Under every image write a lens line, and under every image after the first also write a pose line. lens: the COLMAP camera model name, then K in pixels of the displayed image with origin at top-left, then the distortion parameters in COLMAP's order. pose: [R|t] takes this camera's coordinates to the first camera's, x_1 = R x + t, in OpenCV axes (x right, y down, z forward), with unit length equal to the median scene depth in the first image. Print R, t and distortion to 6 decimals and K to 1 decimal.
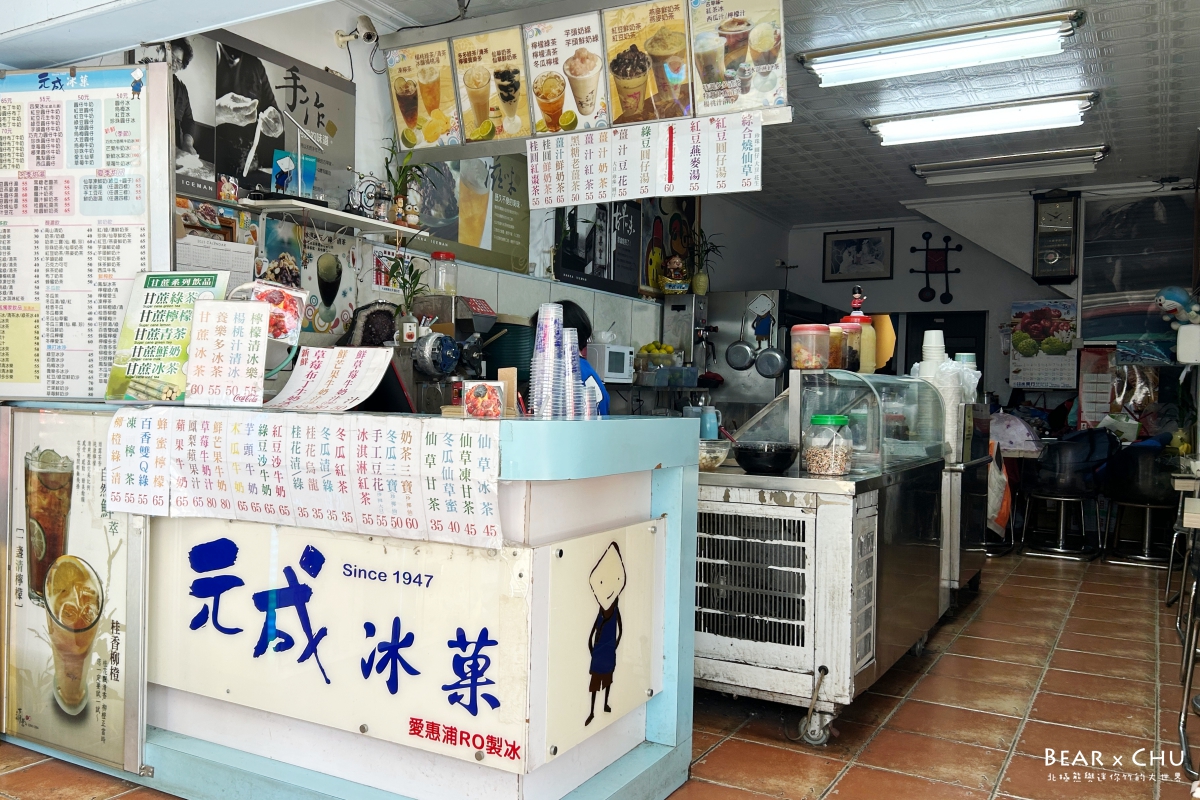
lens RADIAL K [[912.5, 0, 600.0], [0, 912.5, 400.0], [0, 0, 1]] dist [0.102484, -0.000305]
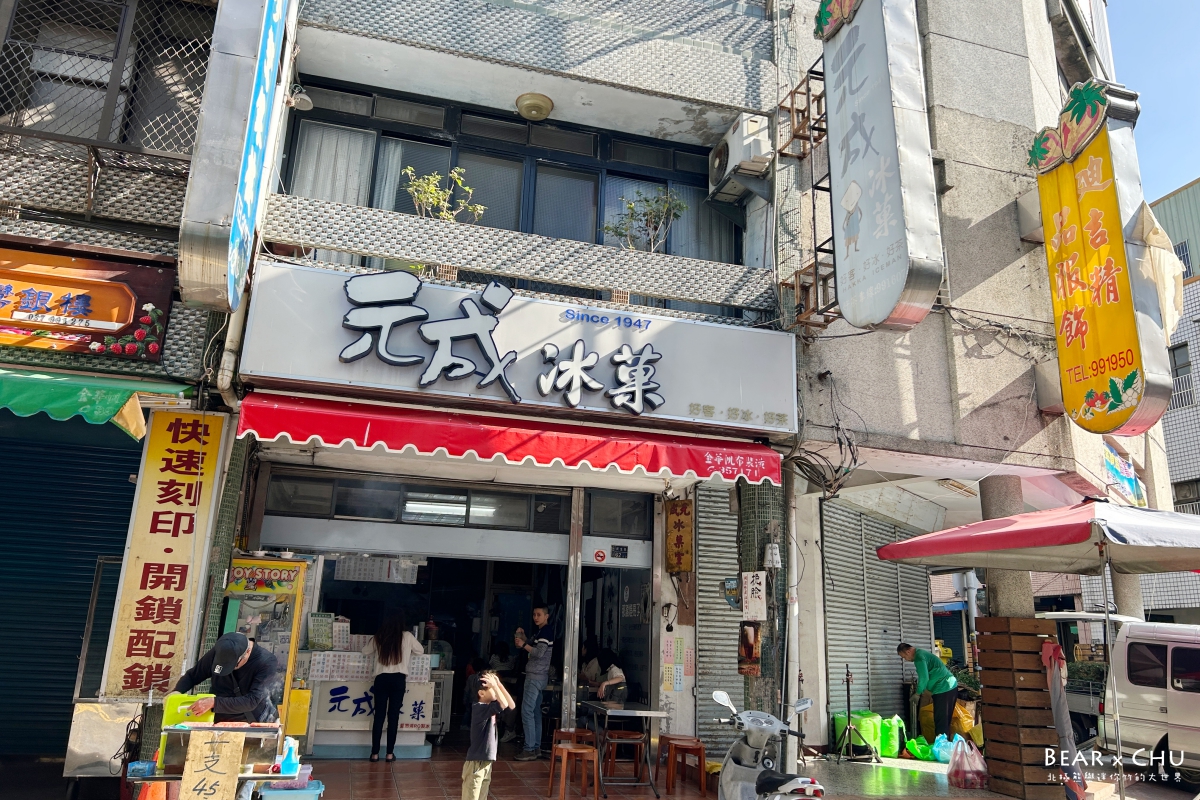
lens RADIAL K [[912.5, 0, 600.0], [0, 912.5, 400.0], [0, 0, 1]] dist [0.102484, -0.000305]
pose [[0.666400, 0.209300, 0.715615, -2.773649], [-0.021504, 0.964787, -0.262152, -0.013468], [-0.745284, 0.159310, 0.647435, -2.578863]]
